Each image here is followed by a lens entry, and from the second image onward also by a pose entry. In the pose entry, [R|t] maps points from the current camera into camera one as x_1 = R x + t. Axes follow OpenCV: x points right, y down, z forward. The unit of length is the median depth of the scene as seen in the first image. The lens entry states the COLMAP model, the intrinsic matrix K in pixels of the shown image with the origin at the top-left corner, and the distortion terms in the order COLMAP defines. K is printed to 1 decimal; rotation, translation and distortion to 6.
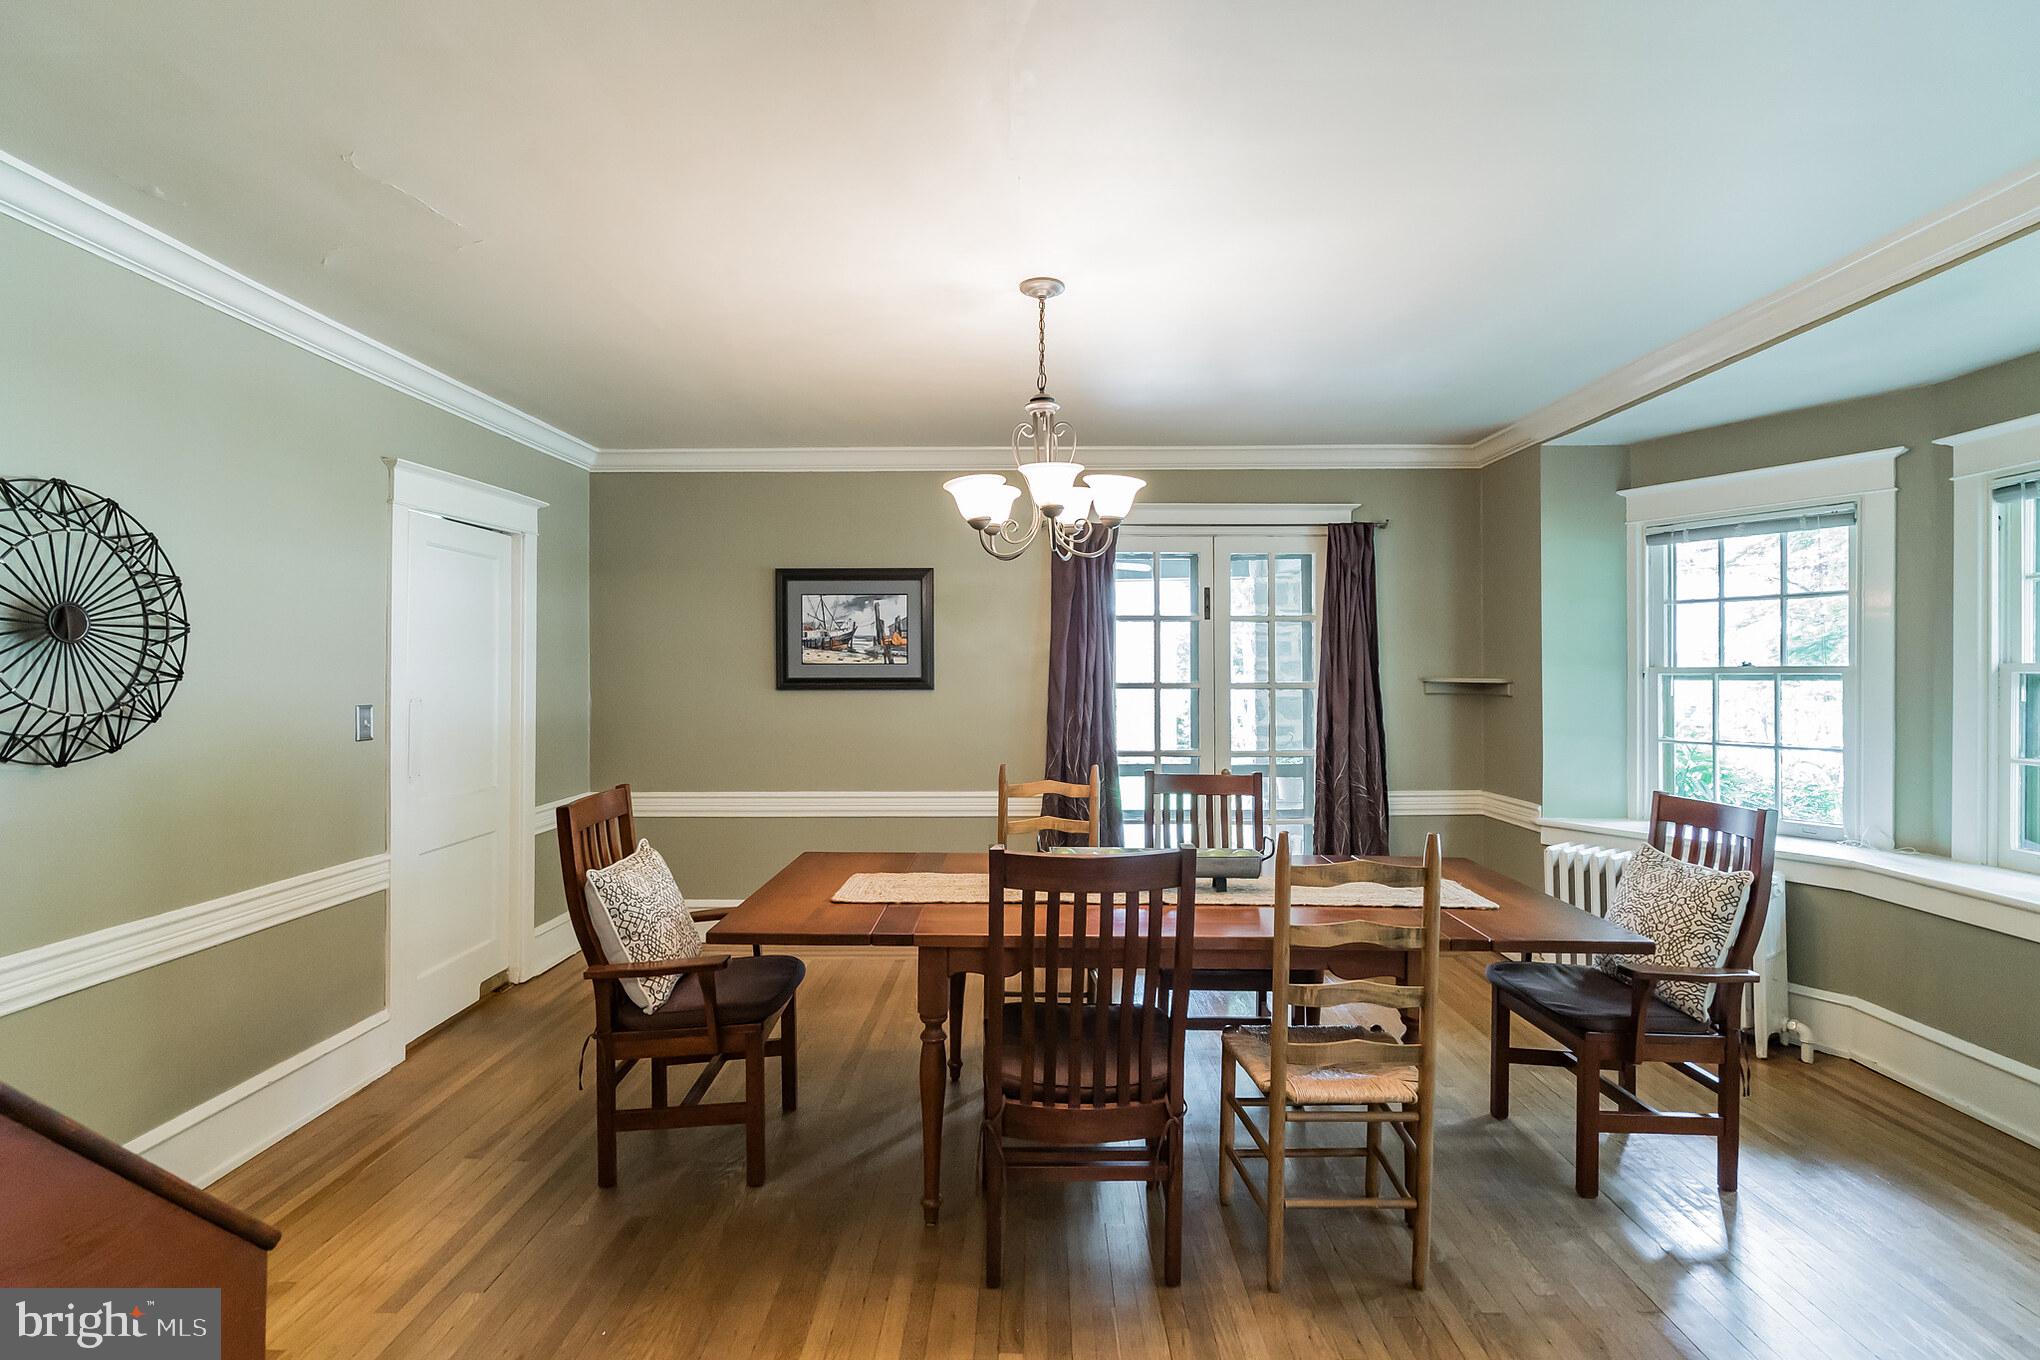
lens RADIAL K [[923.8, 0, 1011.0], [0, 923.8, 677.4], [0, 0, 1]] dist [-0.009697, 0.001114]
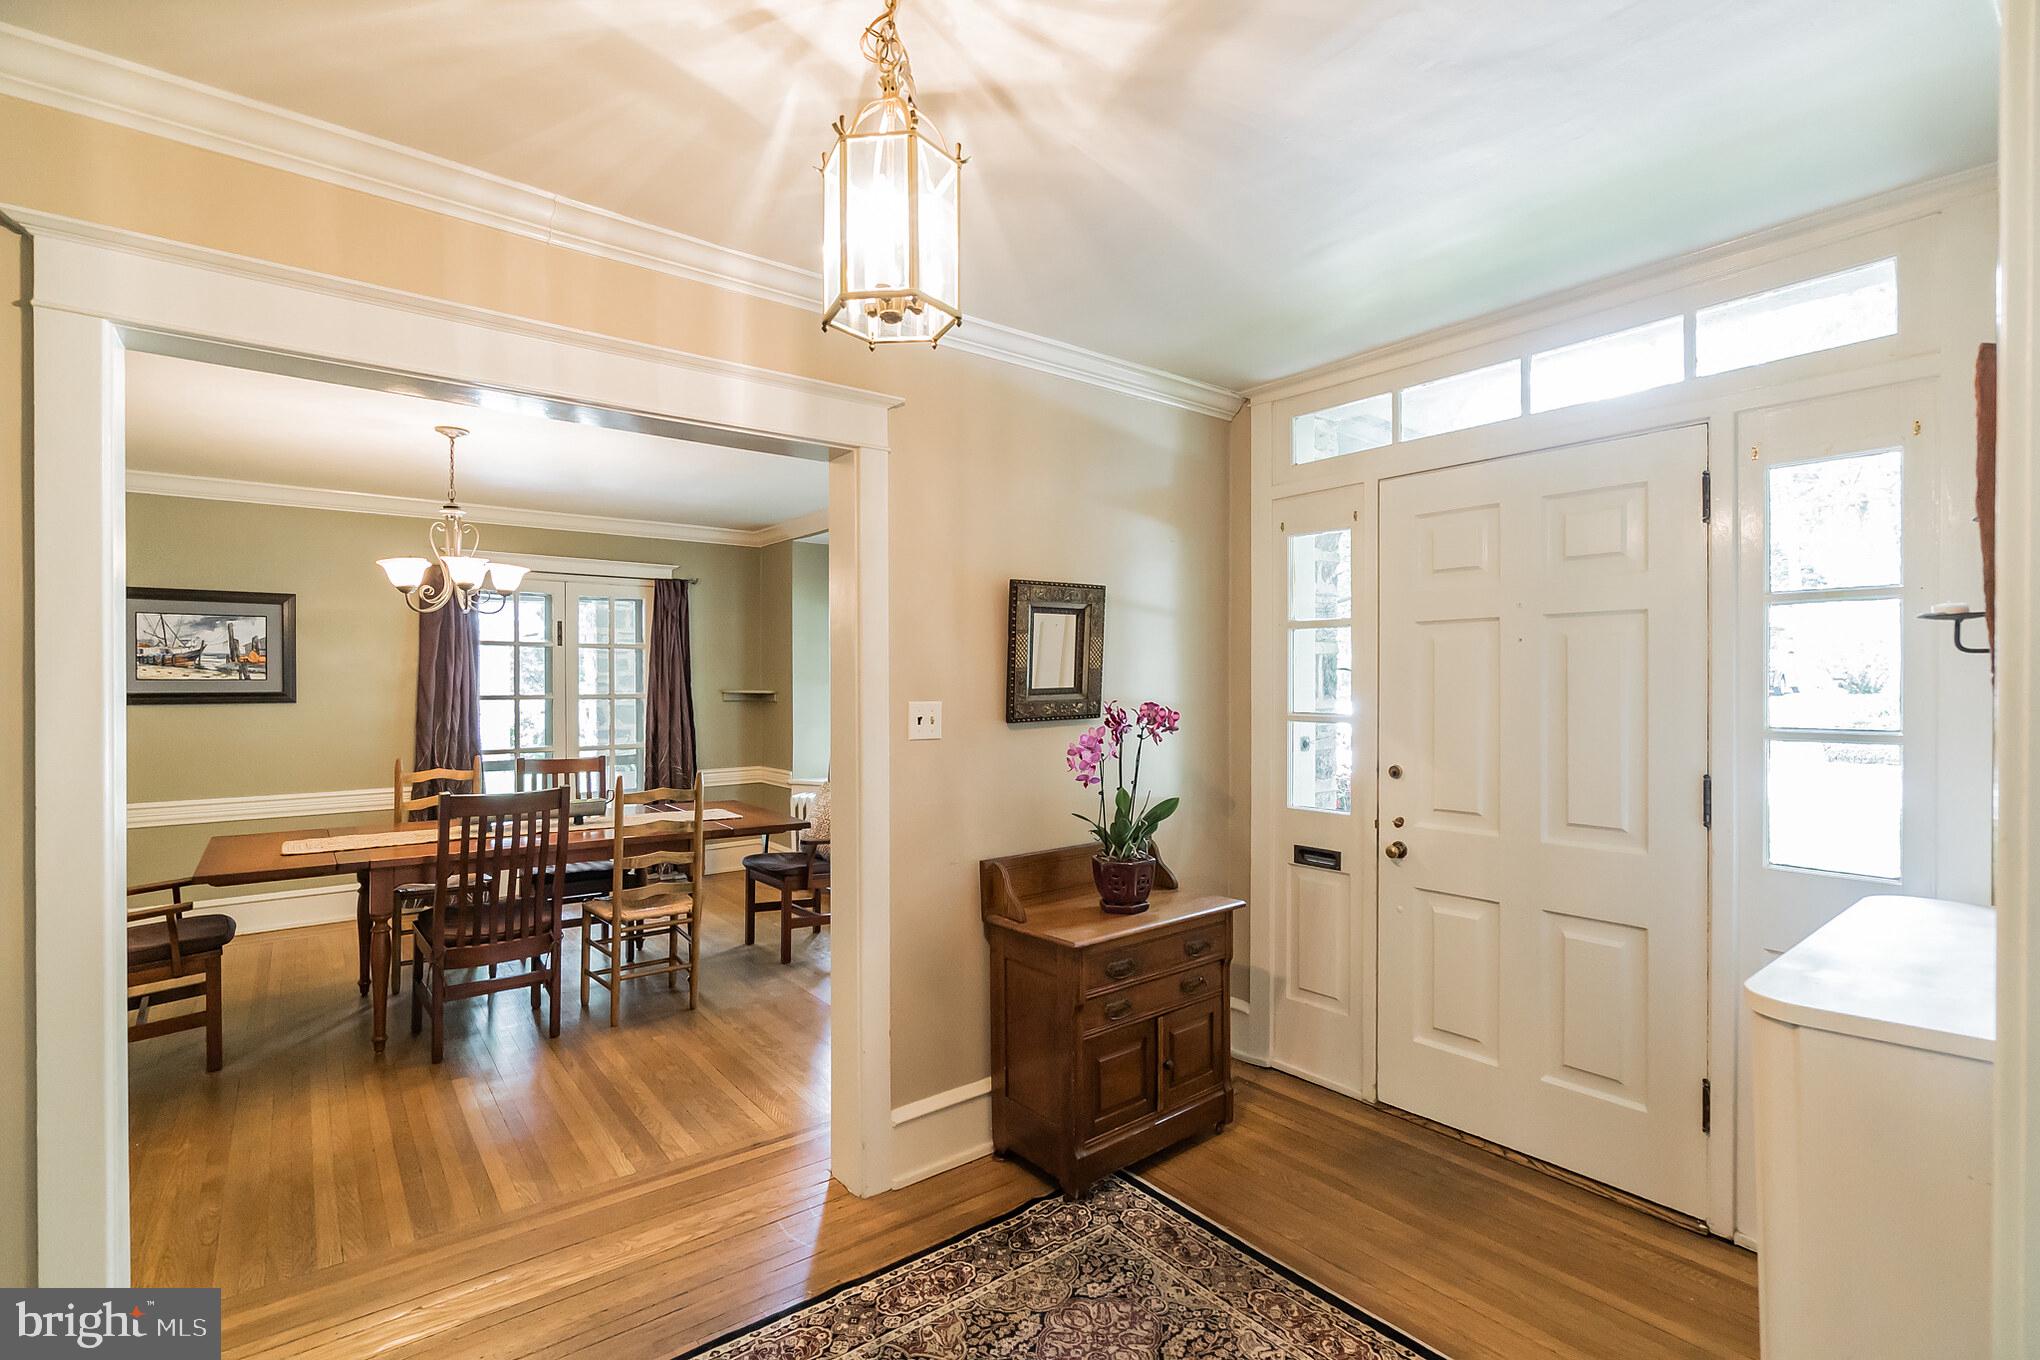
lens RADIAL K [[923.8, 0, 1011.0], [0, 923.8, 677.4], [0, 0, 1]] dist [-0.009697, 0.001114]
pose [[0.774331, 0.003212, 0.632773, -0.117381], [0.002274, 0.999967, -0.007858, -0.006840], [-0.632777, 0.007524, 0.774298, -0.409013]]
